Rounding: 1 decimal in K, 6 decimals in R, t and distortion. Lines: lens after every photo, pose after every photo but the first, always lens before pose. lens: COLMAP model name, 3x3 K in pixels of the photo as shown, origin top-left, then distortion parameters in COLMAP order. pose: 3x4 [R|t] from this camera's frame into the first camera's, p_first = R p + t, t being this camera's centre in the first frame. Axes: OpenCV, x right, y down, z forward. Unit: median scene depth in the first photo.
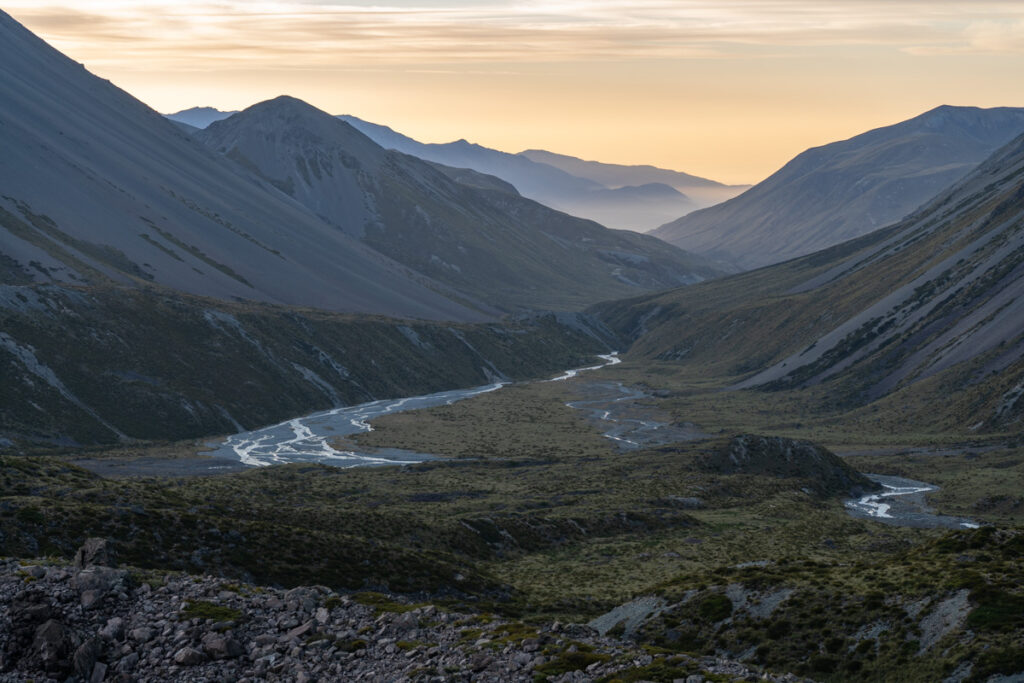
lens RADIAL K [[2040.6, 0, 512.0], [0, 2040.6, 341.5], [0, 0, 1]] dist [0.009541, 0.221337]
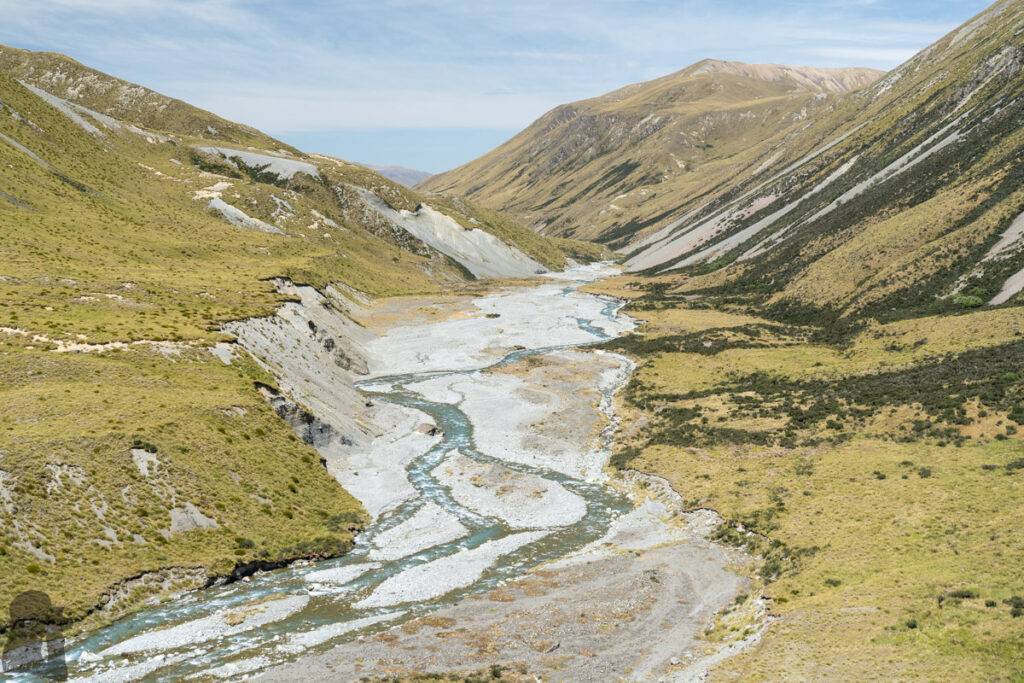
lens RADIAL K [[819.1, 0, 512.0], [0, 819.1, 341.5], [0, 0, 1]] dist [-0.013370, 0.005354]
pose [[0.982853, -0.001055, 0.184390, 0.063755], [-0.011664, 0.997625, 0.067879, -0.015135], [-0.184024, -0.068866, 0.980506, 0.707322]]
